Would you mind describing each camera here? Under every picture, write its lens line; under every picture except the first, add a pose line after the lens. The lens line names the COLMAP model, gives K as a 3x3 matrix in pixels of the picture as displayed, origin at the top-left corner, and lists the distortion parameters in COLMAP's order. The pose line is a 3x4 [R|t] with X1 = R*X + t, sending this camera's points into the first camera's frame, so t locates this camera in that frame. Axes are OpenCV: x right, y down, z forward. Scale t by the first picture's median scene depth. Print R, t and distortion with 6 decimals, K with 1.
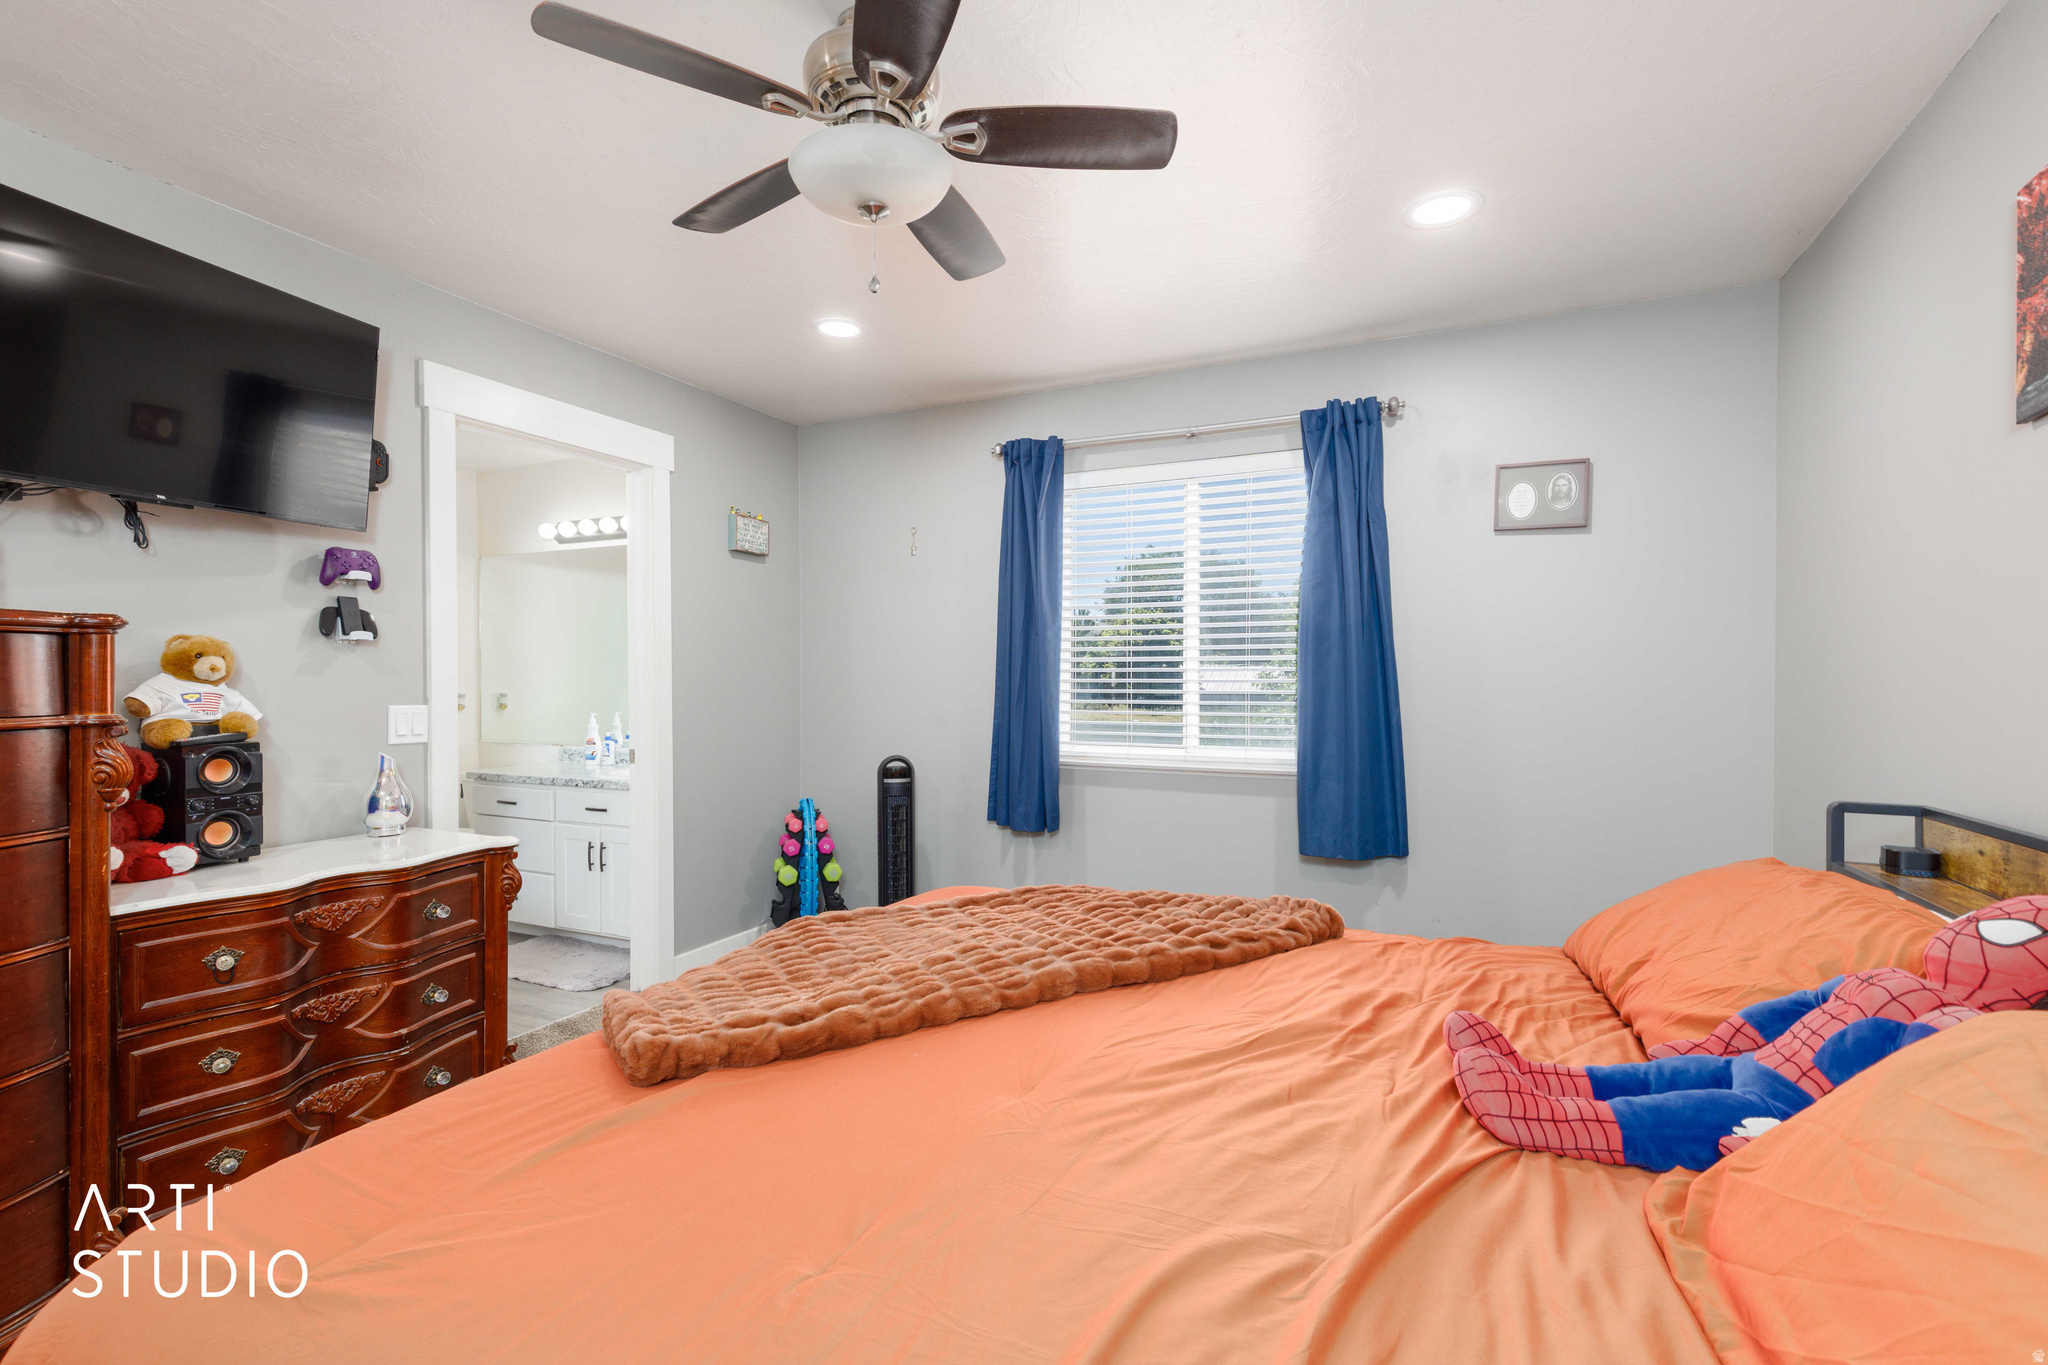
lens RADIAL K [[924.7, 0, 1029.4], [0, 924.7, 677.9], [0, 0, 1]] dist [0.004187, 0.000056]
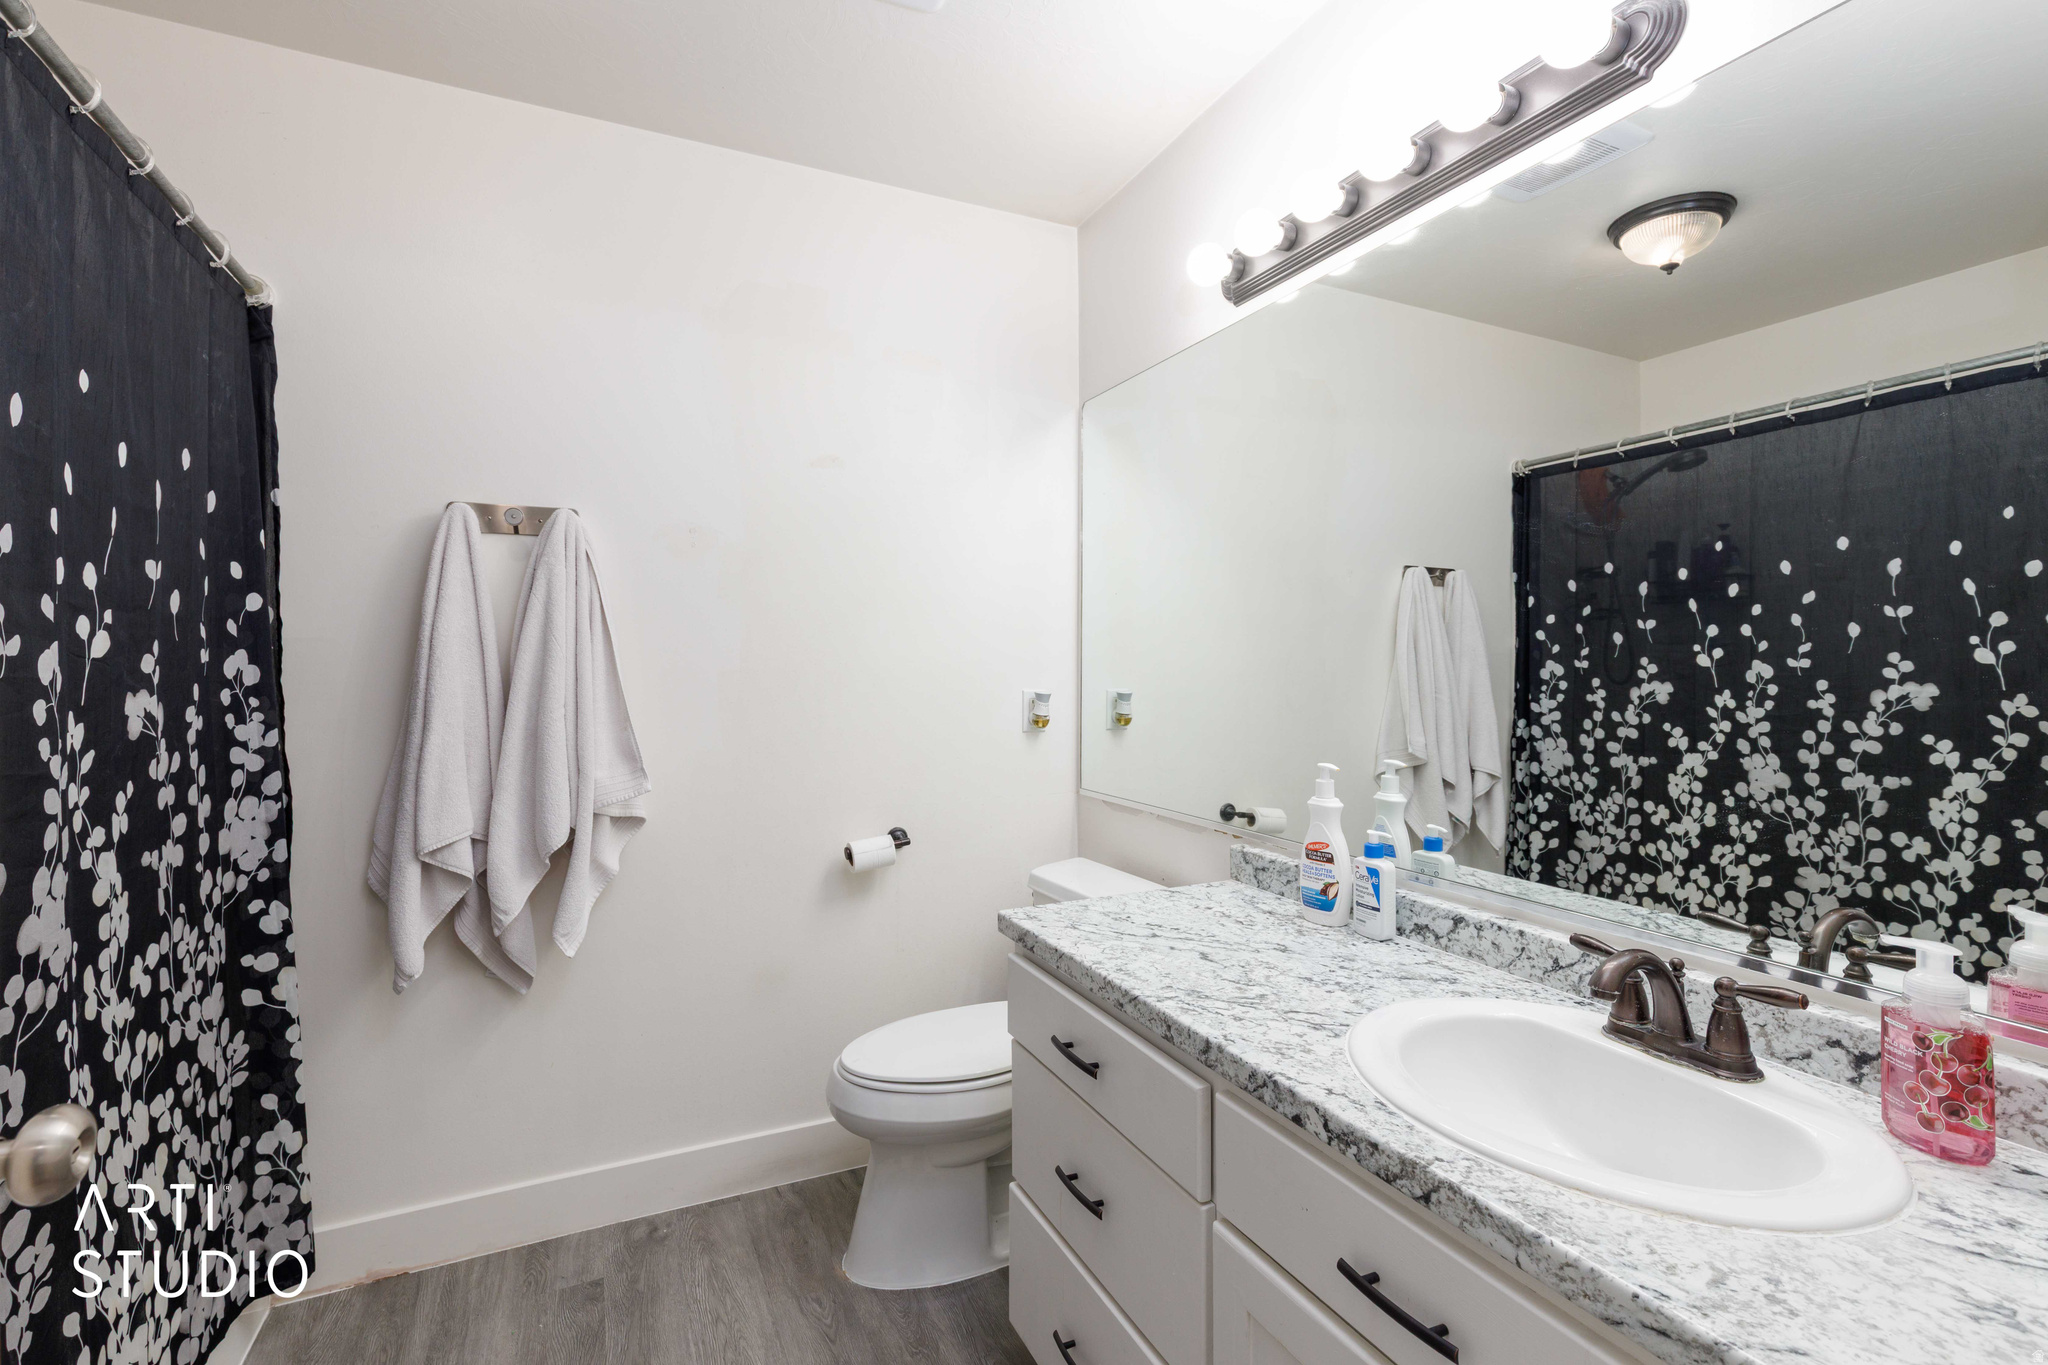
lens RADIAL K [[924.7, 0, 1025.4], [0, 924.7, 680.5], [0, 0, 1]] dist [0.004187, 0.000056]
pose [[0.770254, 0.014726, -0.637568, -0.514370], [-0.006737, 0.999865, 0.014955, 0.006218], [0.637702, -0.007223, 0.770249, 1.012750]]
